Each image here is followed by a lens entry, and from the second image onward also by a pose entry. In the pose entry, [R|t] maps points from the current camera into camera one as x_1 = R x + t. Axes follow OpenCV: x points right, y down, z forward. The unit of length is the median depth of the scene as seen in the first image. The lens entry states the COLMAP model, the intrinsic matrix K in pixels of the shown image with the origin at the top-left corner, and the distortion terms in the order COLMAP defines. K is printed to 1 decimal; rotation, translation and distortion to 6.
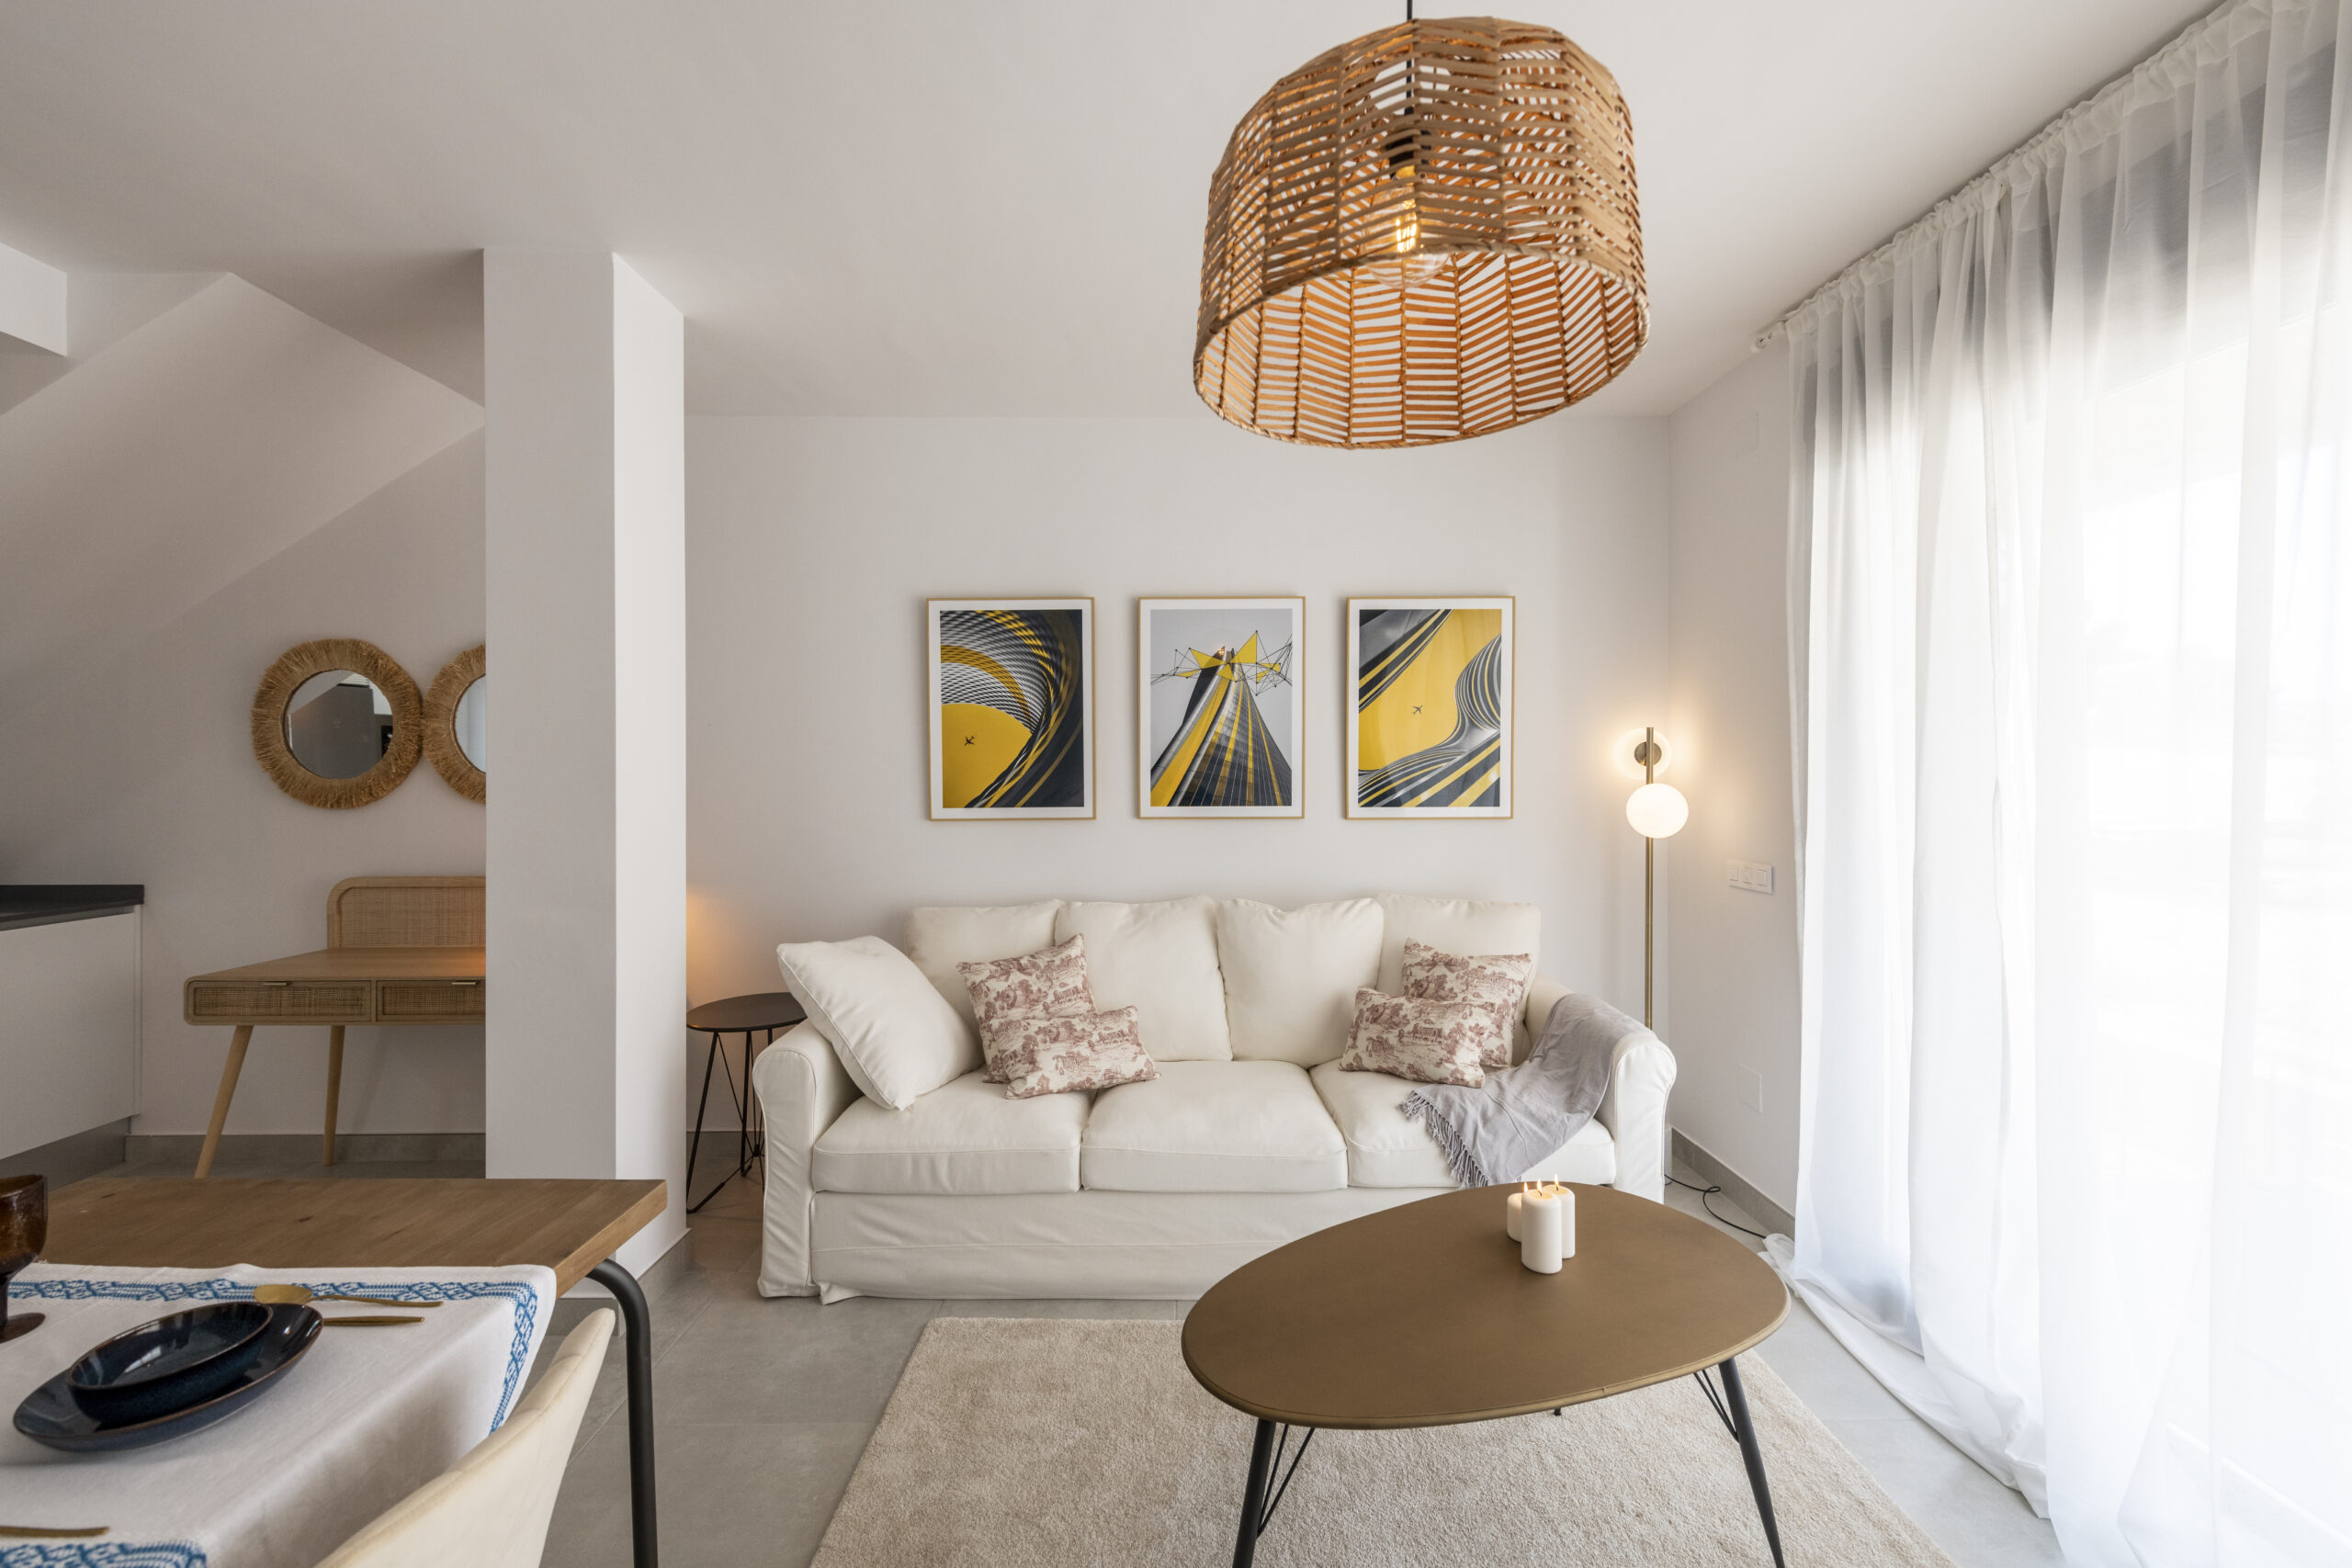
lens RADIAL K [[935.6, 0, 1171.9], [0, 935.6, 773.4], [0, 0, 1]] dist [0.015499, -0.004047]
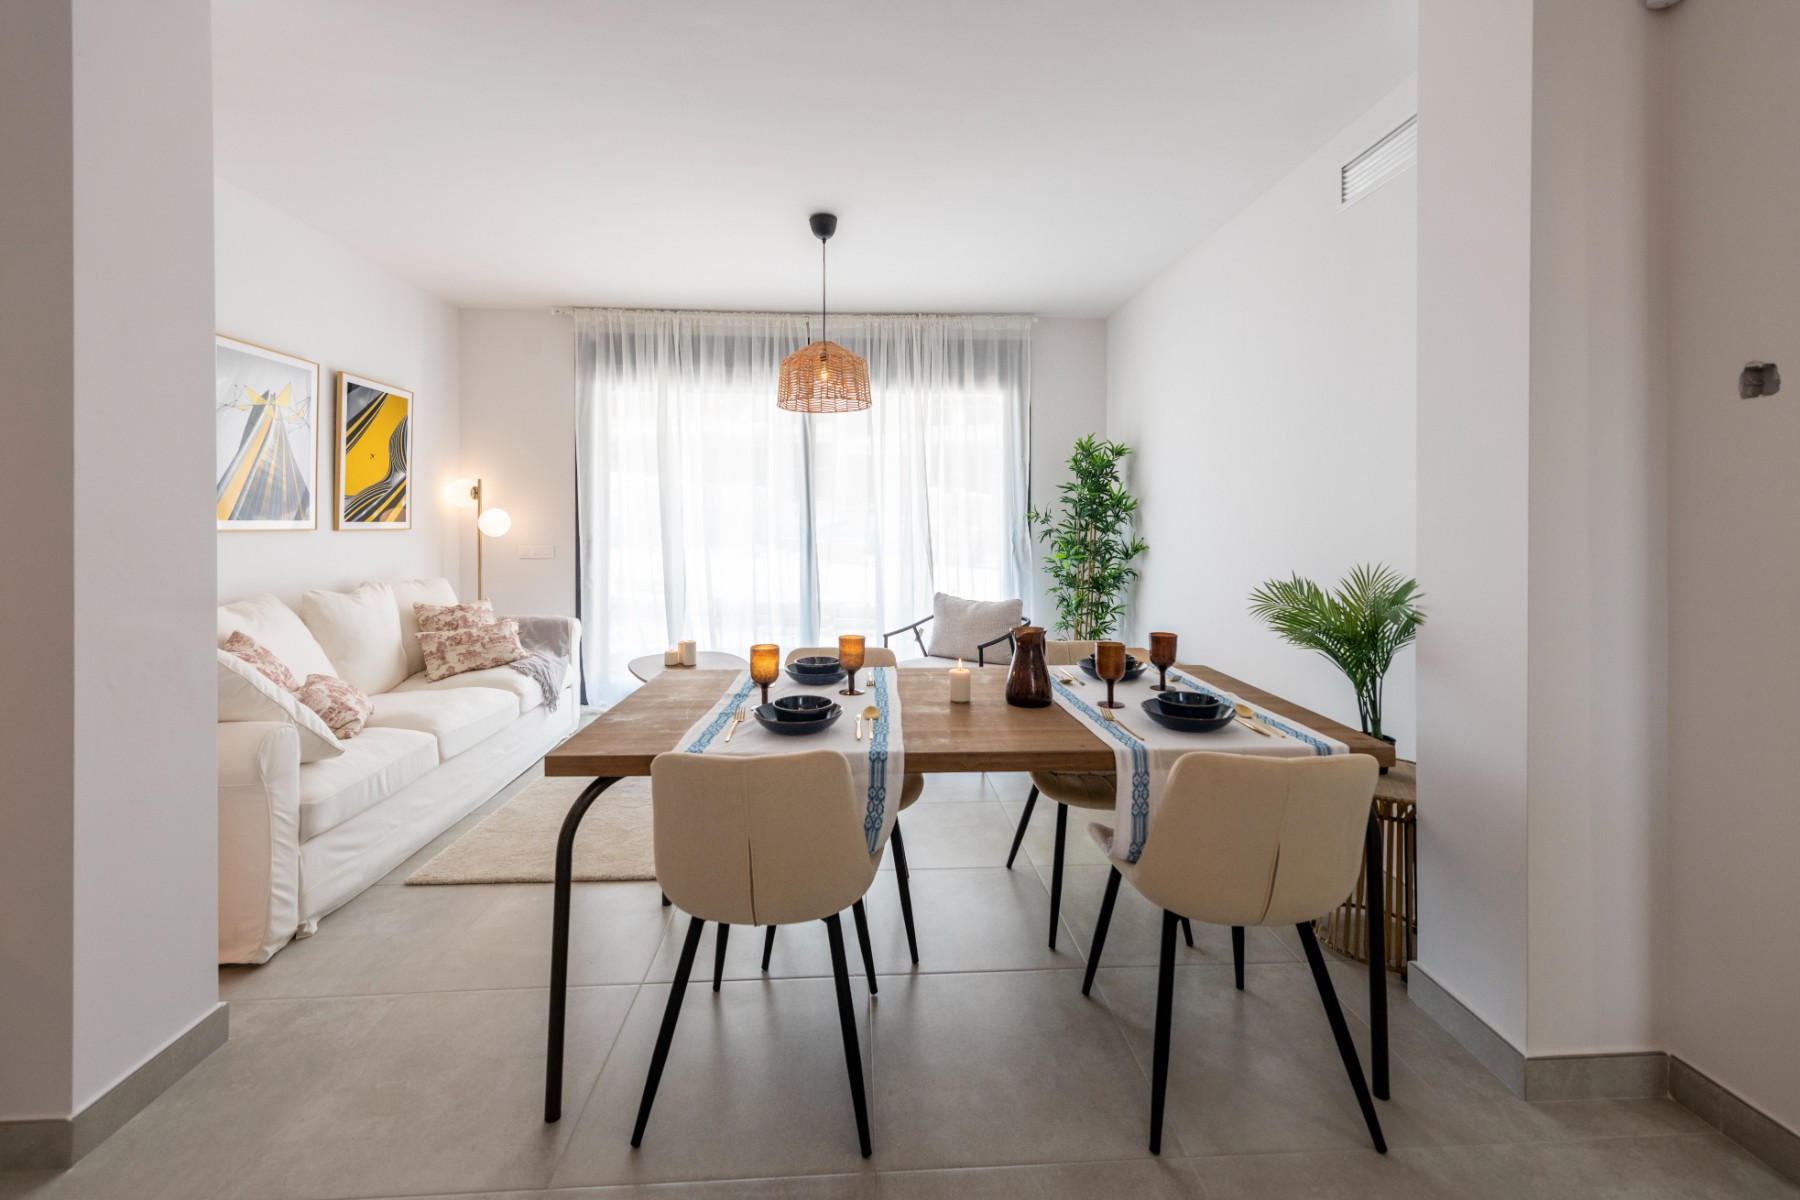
lens RADIAL K [[732.3, 0, 893.0], [0, 732.3, 527.0], [0, 0, 1]] dist [0.024815, -0.008419]
pose [[-0.054319, -0.002503, 0.998520, -0.958418], [0.006227, 0.999977, 0.002846, 0.045995], [-0.998504, 0.006372, -0.054302, 0.241762]]
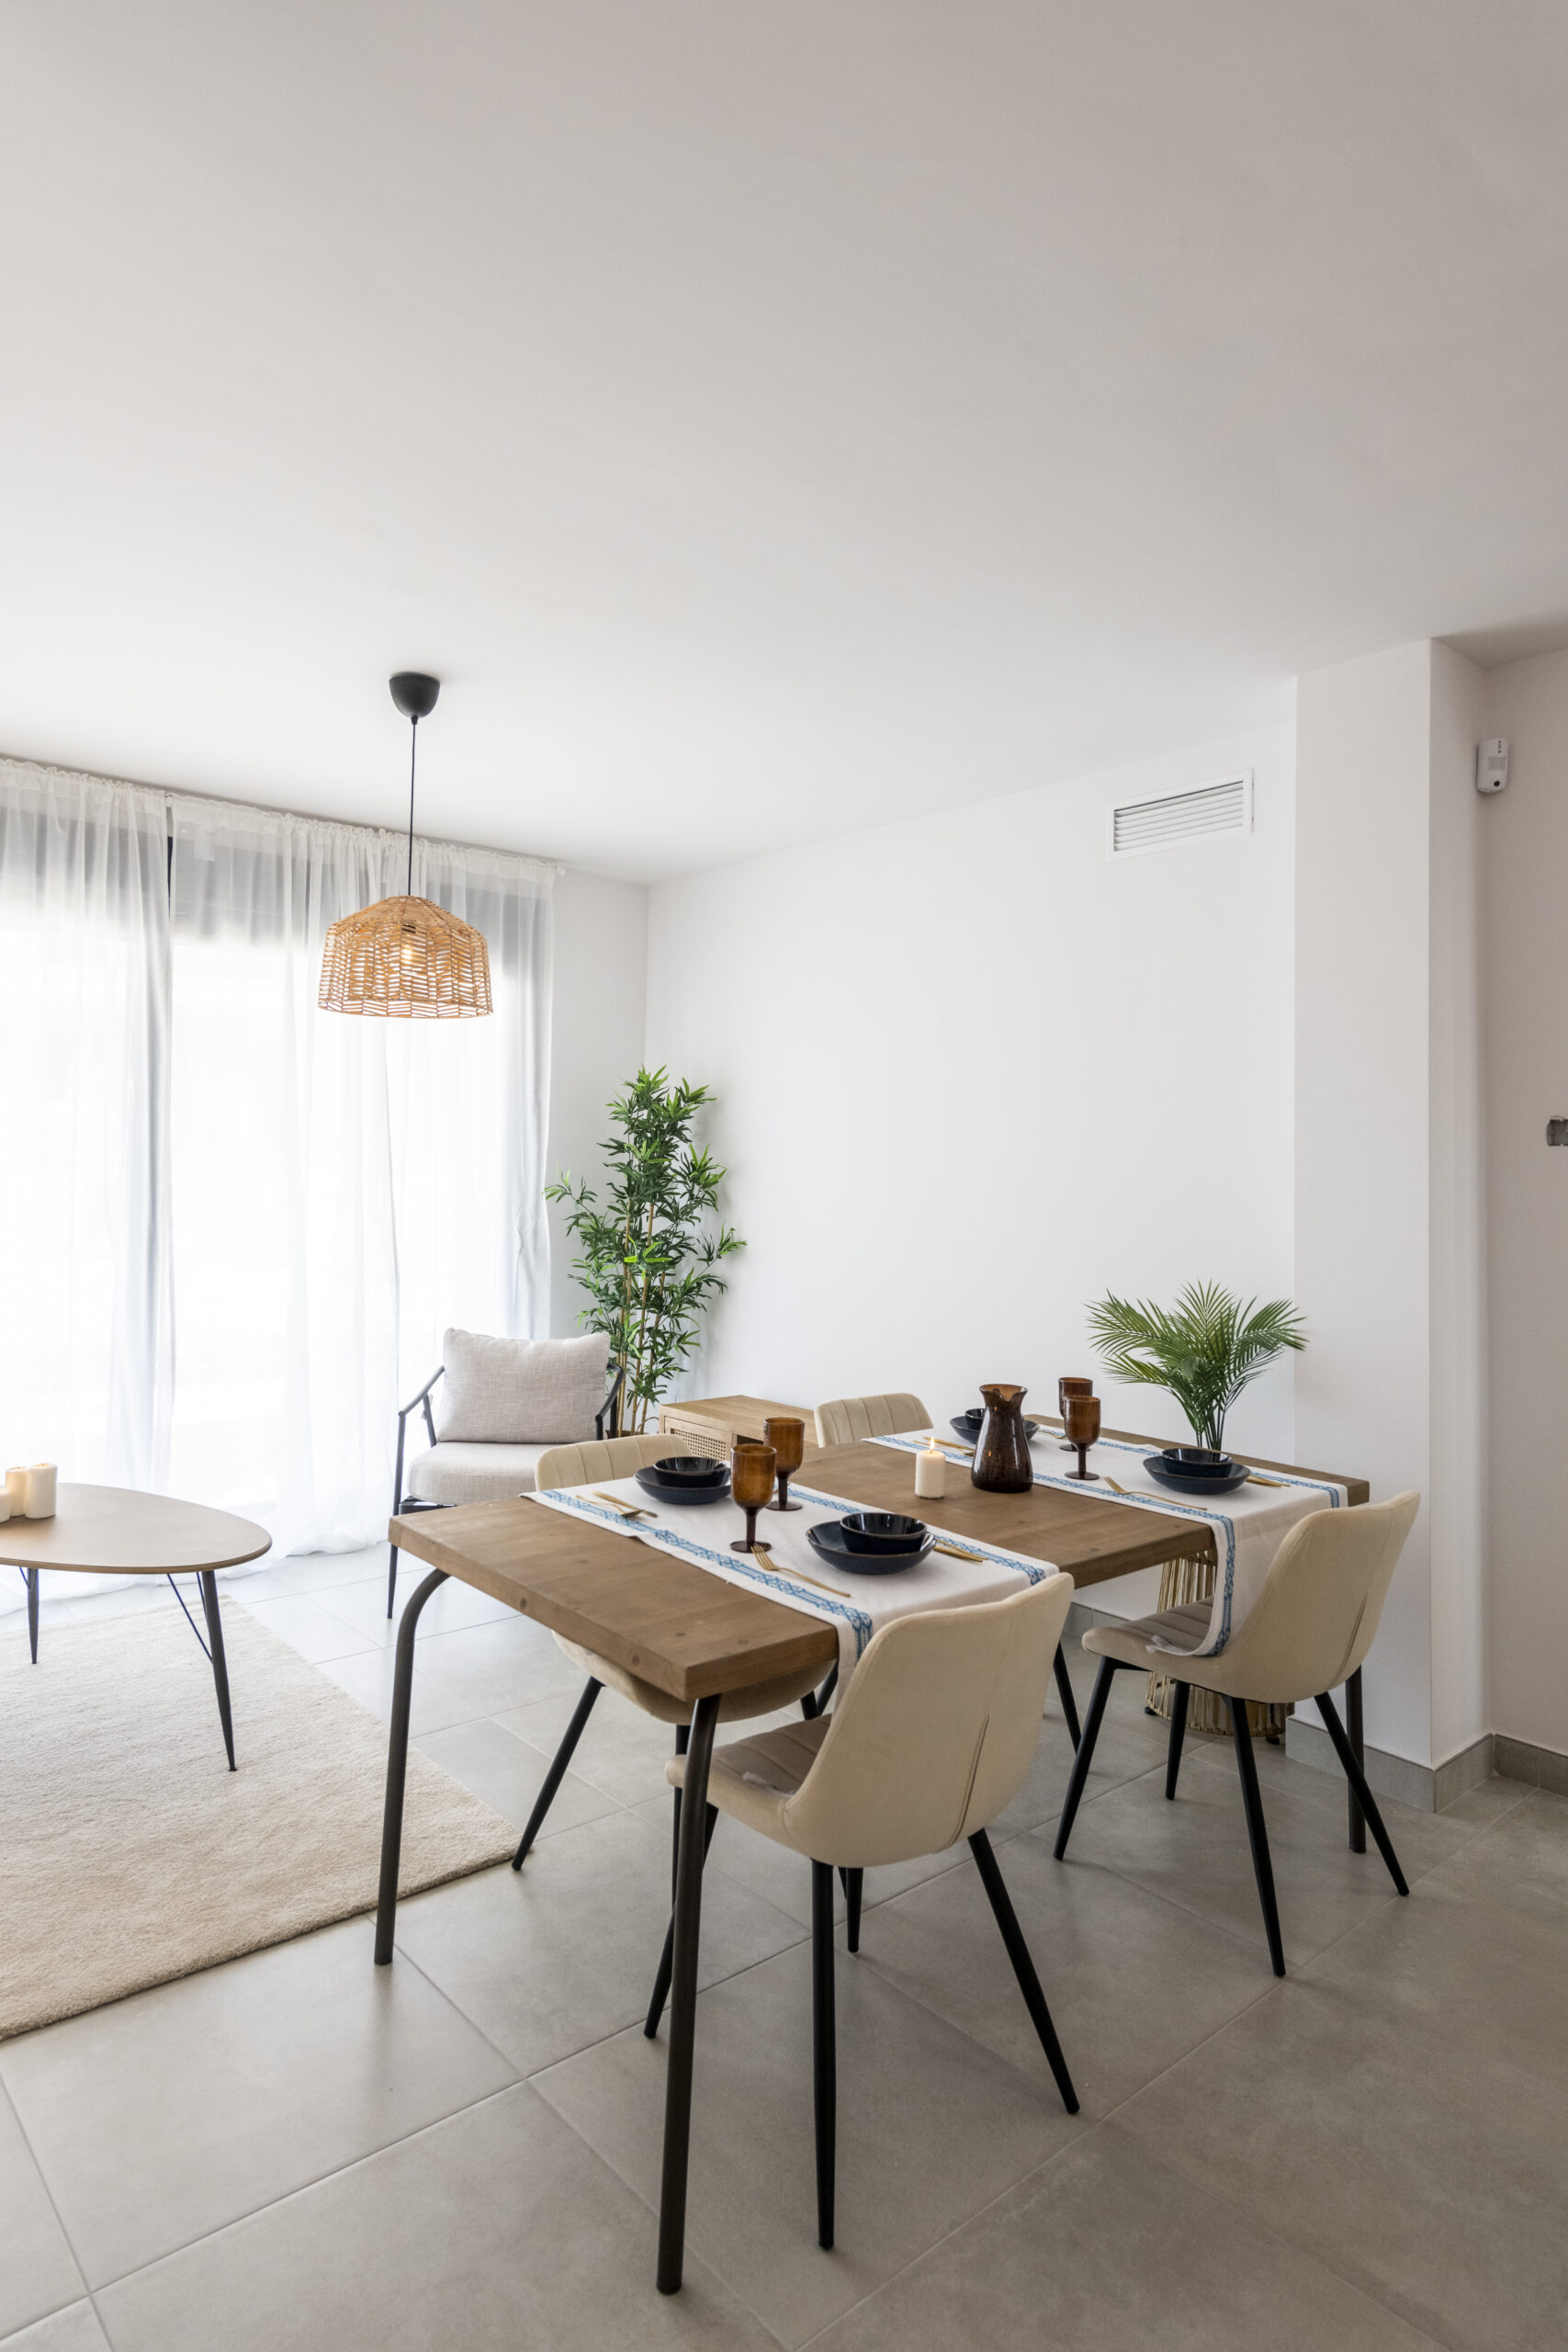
lens RADIAL K [[1310.5, 0, 778.9], [0, 1310.5, 1122.1], [0, 0, 1]] dist [0.023827, -0.001241]
pose [[-0.648997, 0.018892, 0.760556, -0.897781], [-0.014717, 0.999193, -0.037378, -0.001291], [-0.760649, -0.035451, -0.648195, 0.742102]]
